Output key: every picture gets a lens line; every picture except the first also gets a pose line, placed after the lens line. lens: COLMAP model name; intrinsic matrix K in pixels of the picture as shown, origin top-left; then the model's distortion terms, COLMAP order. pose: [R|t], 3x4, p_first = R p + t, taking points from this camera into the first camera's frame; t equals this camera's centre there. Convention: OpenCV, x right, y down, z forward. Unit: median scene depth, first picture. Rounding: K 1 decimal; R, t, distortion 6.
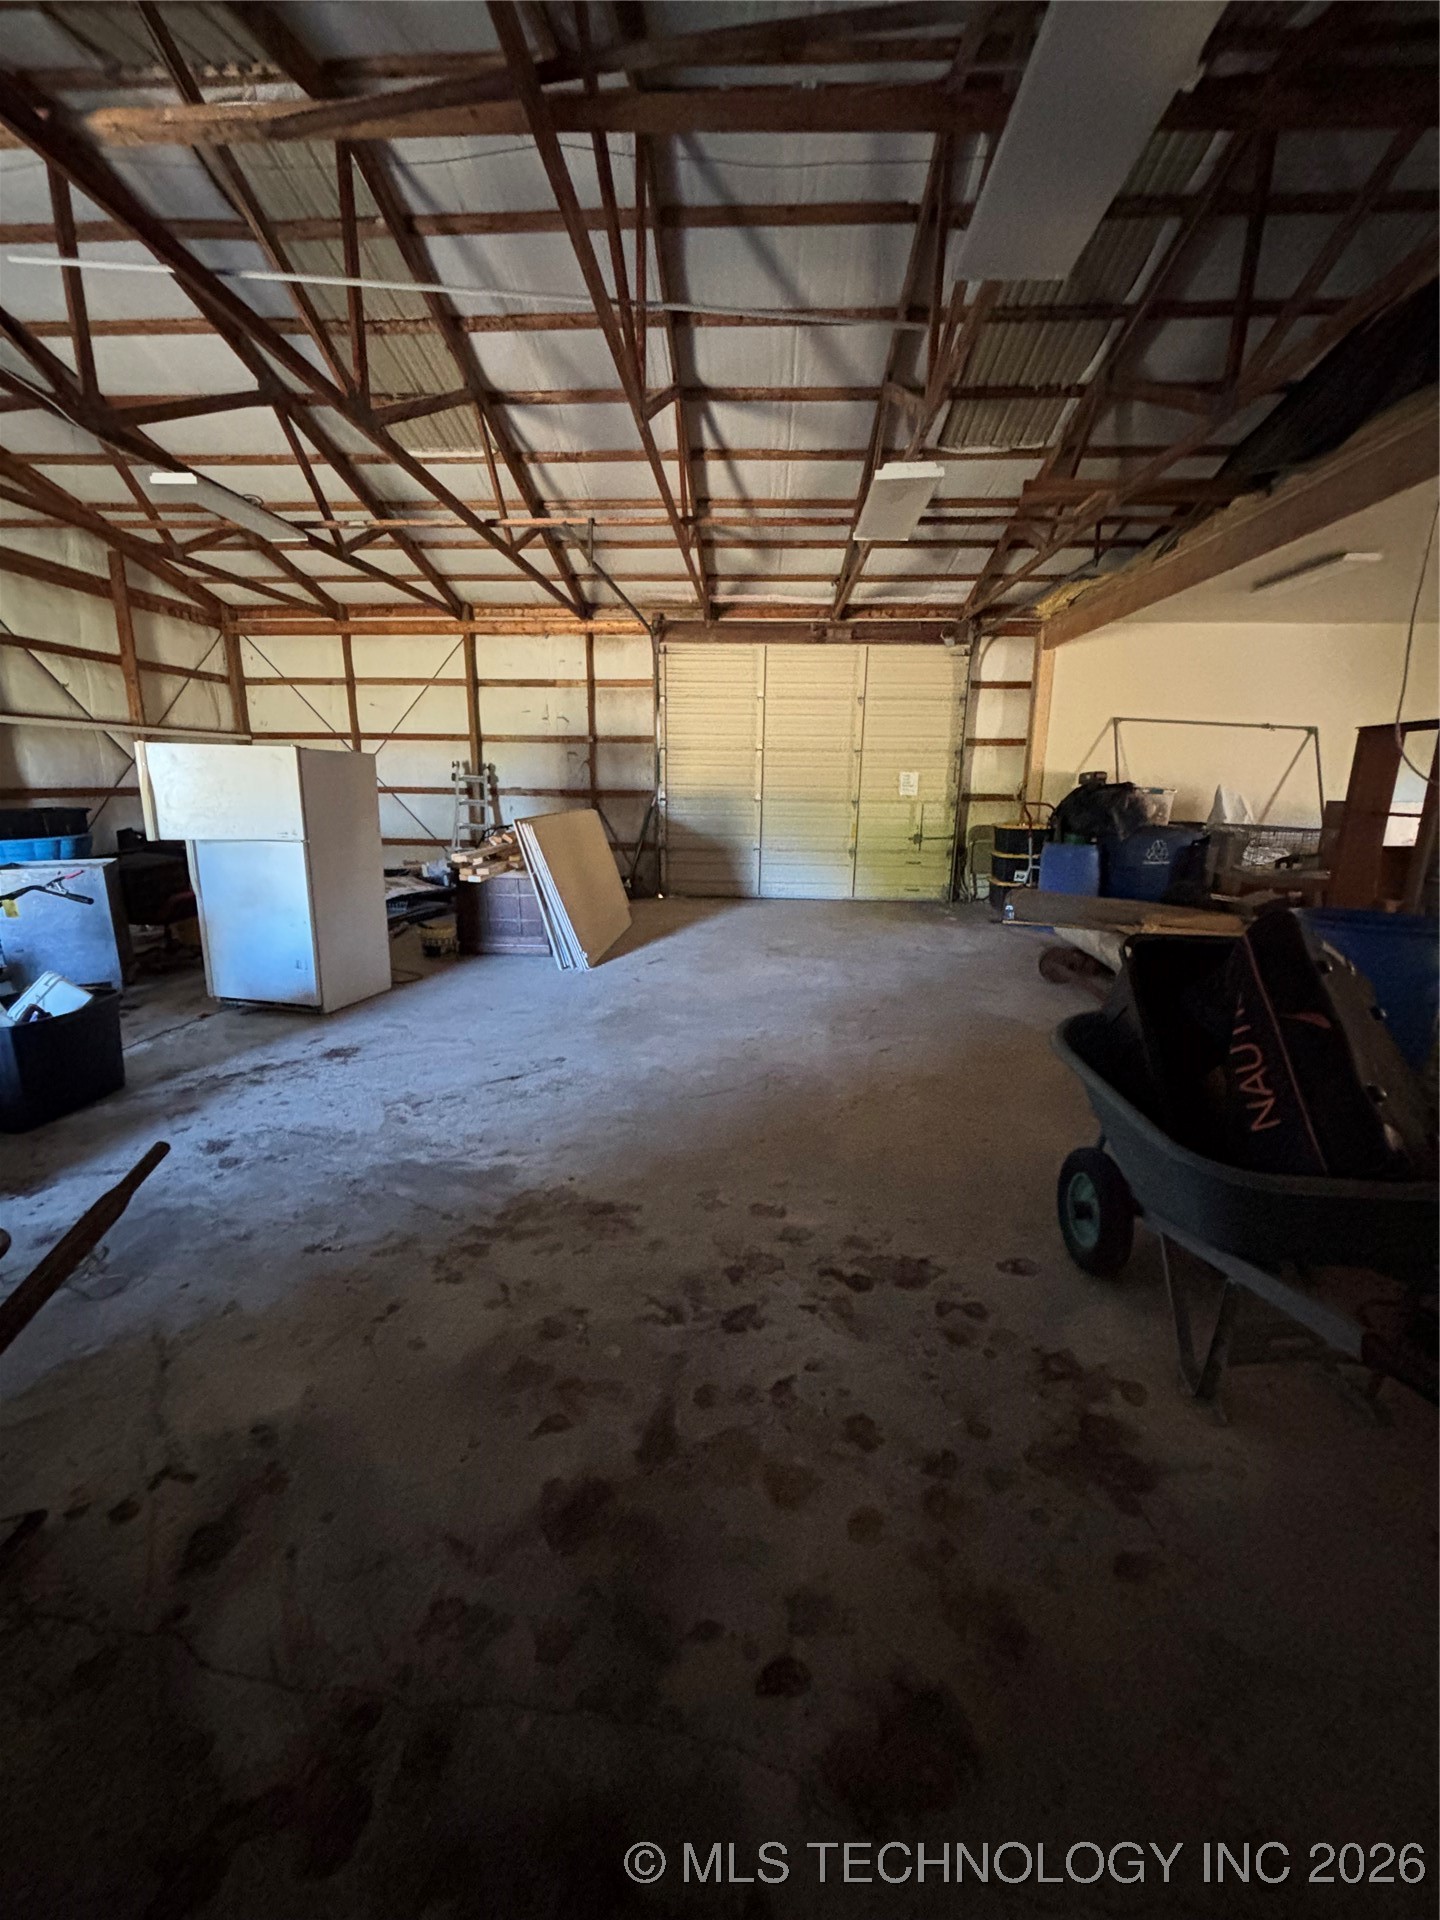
lens RADIAL K [[772.9, 0, 720.0], [0, 772.9, 960.0], [0, 0, 1]] dist [0.000795, 0.000093]
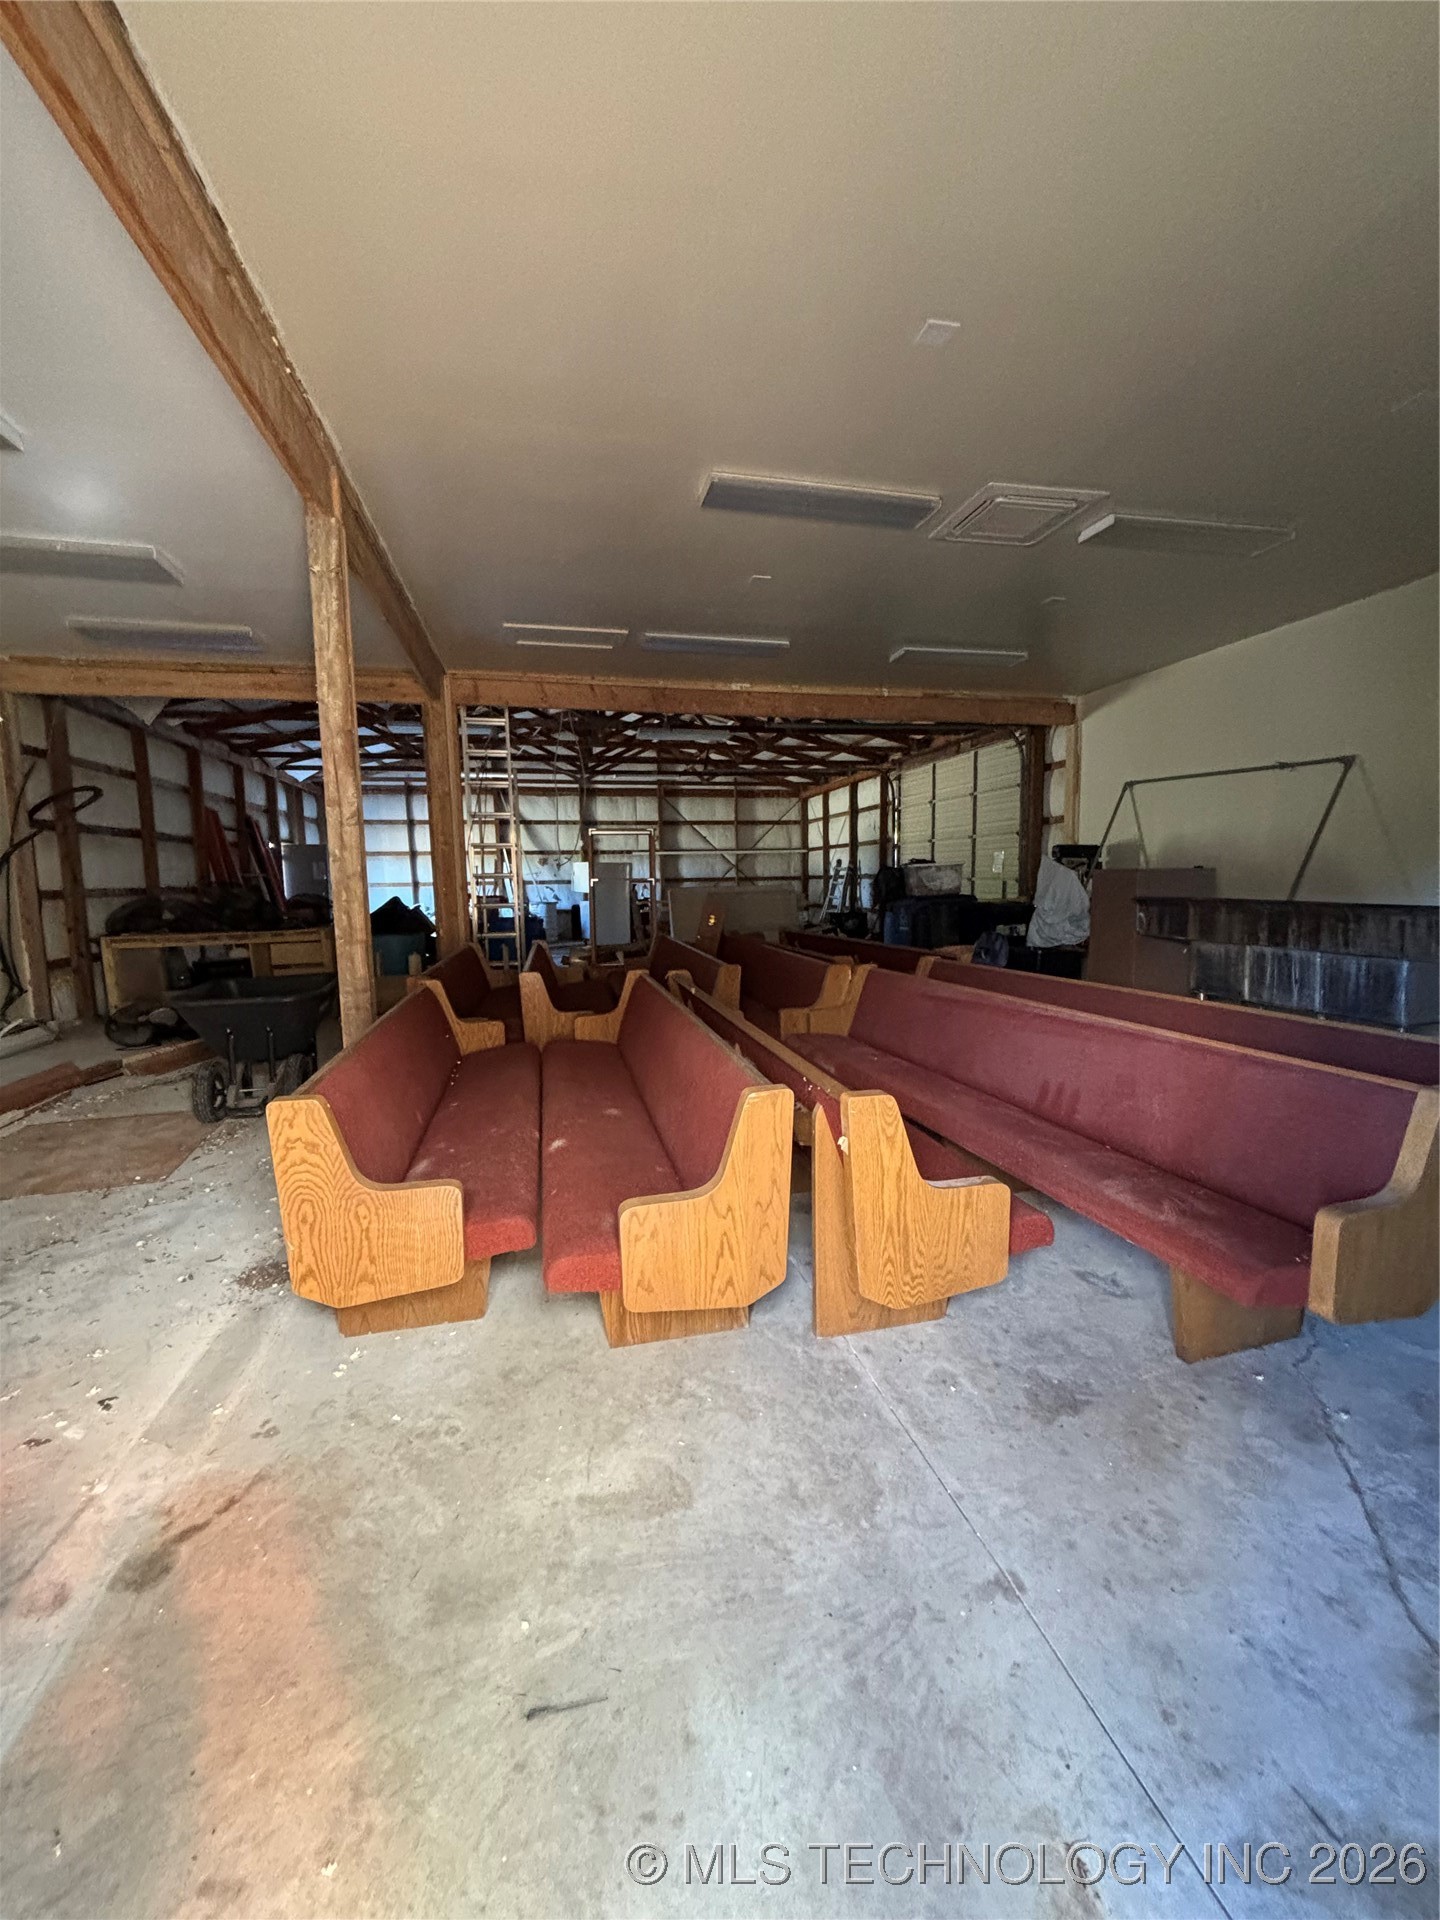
lens RADIAL K [[772.9, 0, 720.0], [0, 772.9, 960.0], [0, 0, 1]] dist [0.000795, 0.000093]
pose [[0.298987, 0.081391, -0.950780, 1.267395], [-0.193631, 0.980803, 0.023071, -0.031685], [0.934406, 0.177203, 0.309007, 0.297161]]
